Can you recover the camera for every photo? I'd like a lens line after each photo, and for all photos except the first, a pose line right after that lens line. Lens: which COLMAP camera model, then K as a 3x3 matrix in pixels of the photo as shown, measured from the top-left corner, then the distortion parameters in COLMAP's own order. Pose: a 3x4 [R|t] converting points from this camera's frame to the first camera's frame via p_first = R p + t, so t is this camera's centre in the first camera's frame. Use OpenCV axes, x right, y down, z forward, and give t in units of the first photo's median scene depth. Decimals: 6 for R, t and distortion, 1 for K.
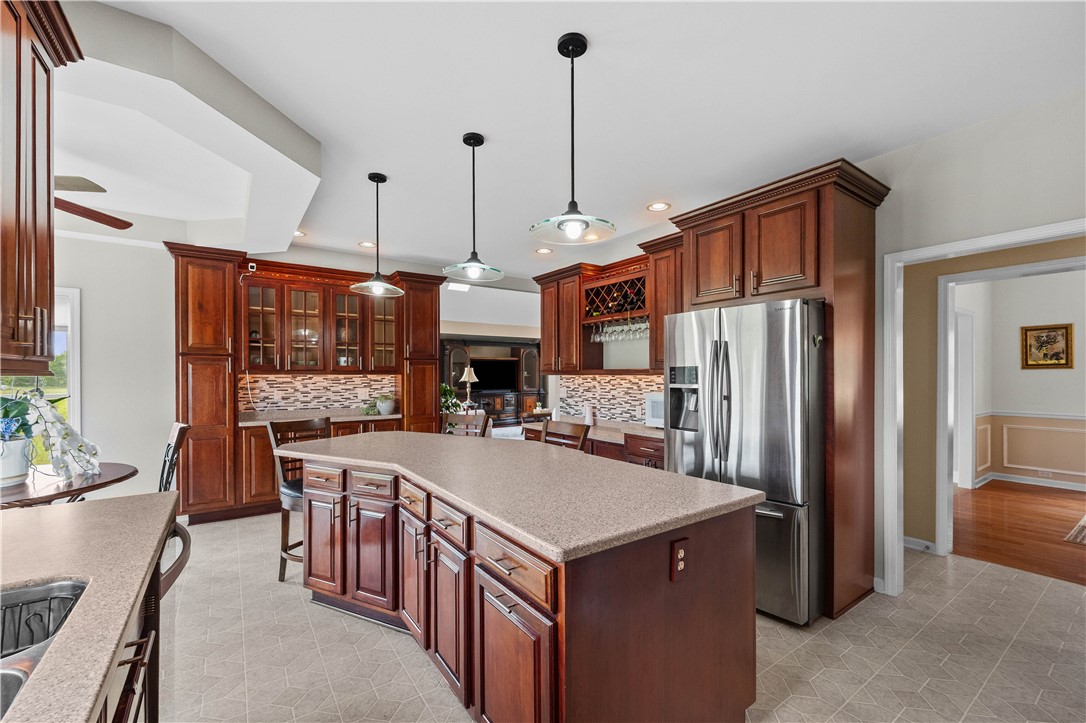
lens RADIAL K [[452.8, 0, 548.7], [0, 452.8, 377.9], [0, 0, 1]] dist [-0.001108, -0.000208]
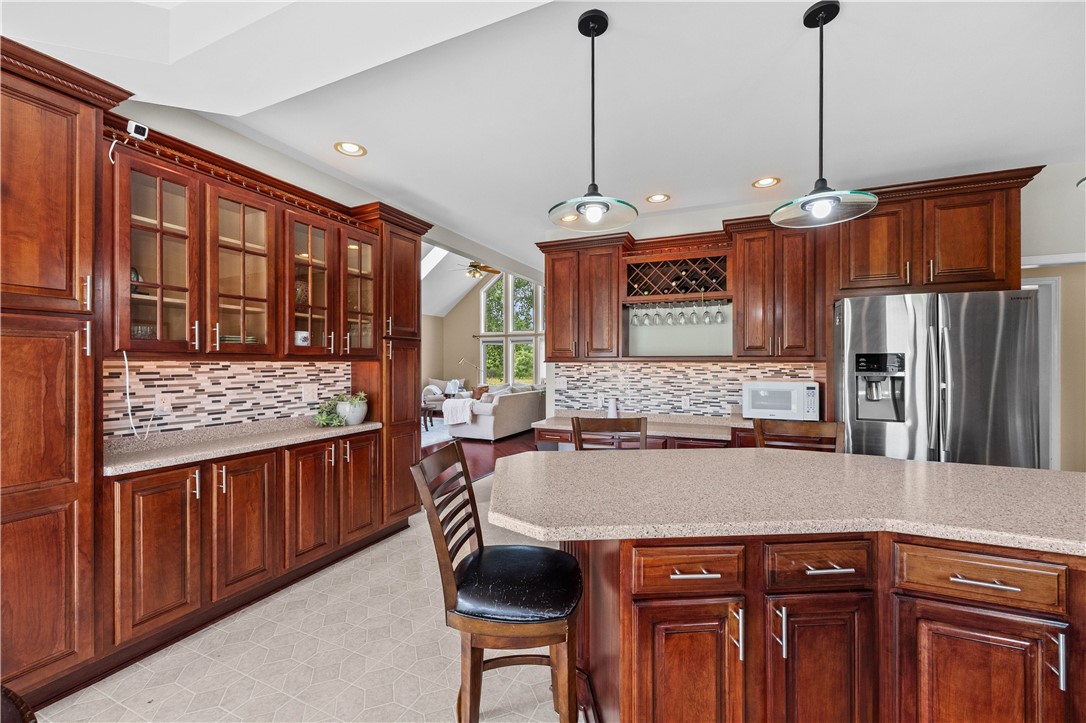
lens RADIAL K [[431.6, 0, 546.4], [0, 431.6, 362.3], [0, 0, 1]] dist [-0.002204, -0.000315]
pose [[0.861645, 0.001655, 0.507509, -0.466869], [0.002566, 0.999968, -0.007618, -0.000983], [-0.507505, 0.007866, 0.861613, 0.364740]]
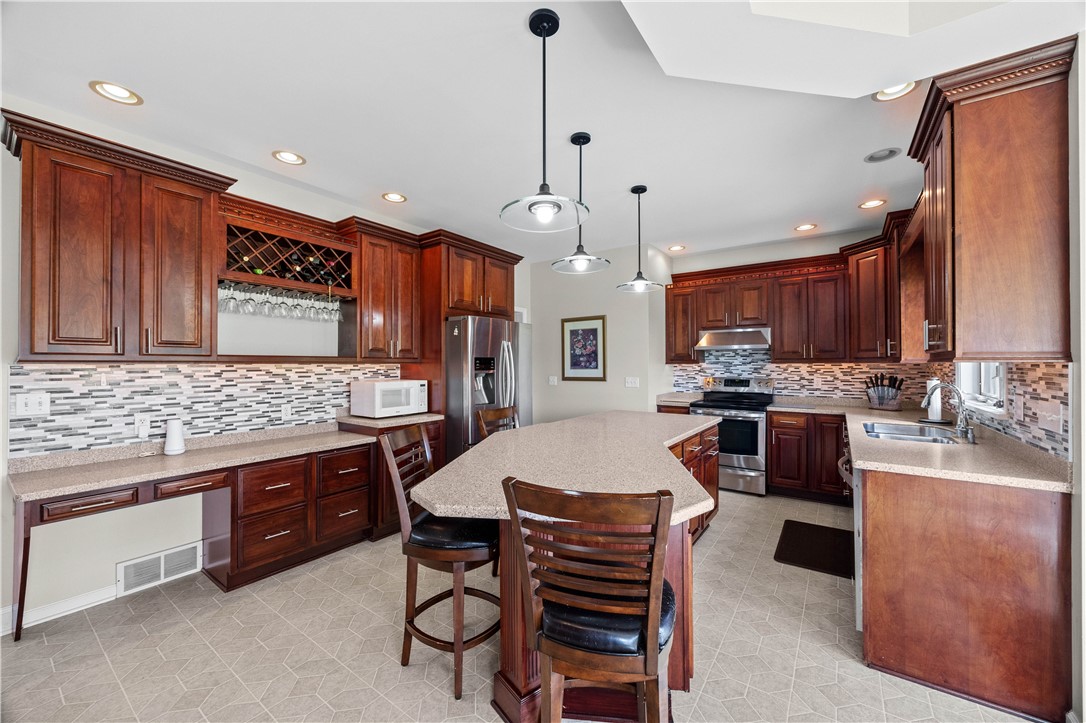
lens RADIAL K [[416.9, 0, 544.8], [0, 416.9, 361.5], [0, 0, 1]] dist [-0.000570, -0.000084]
pose [[-0.327027, 0.005671, 0.944998, -0.581001], [0.006865, 0.999970, -0.003625, -0.004623], [-0.944990, 0.005302, -0.327056, 0.773540]]
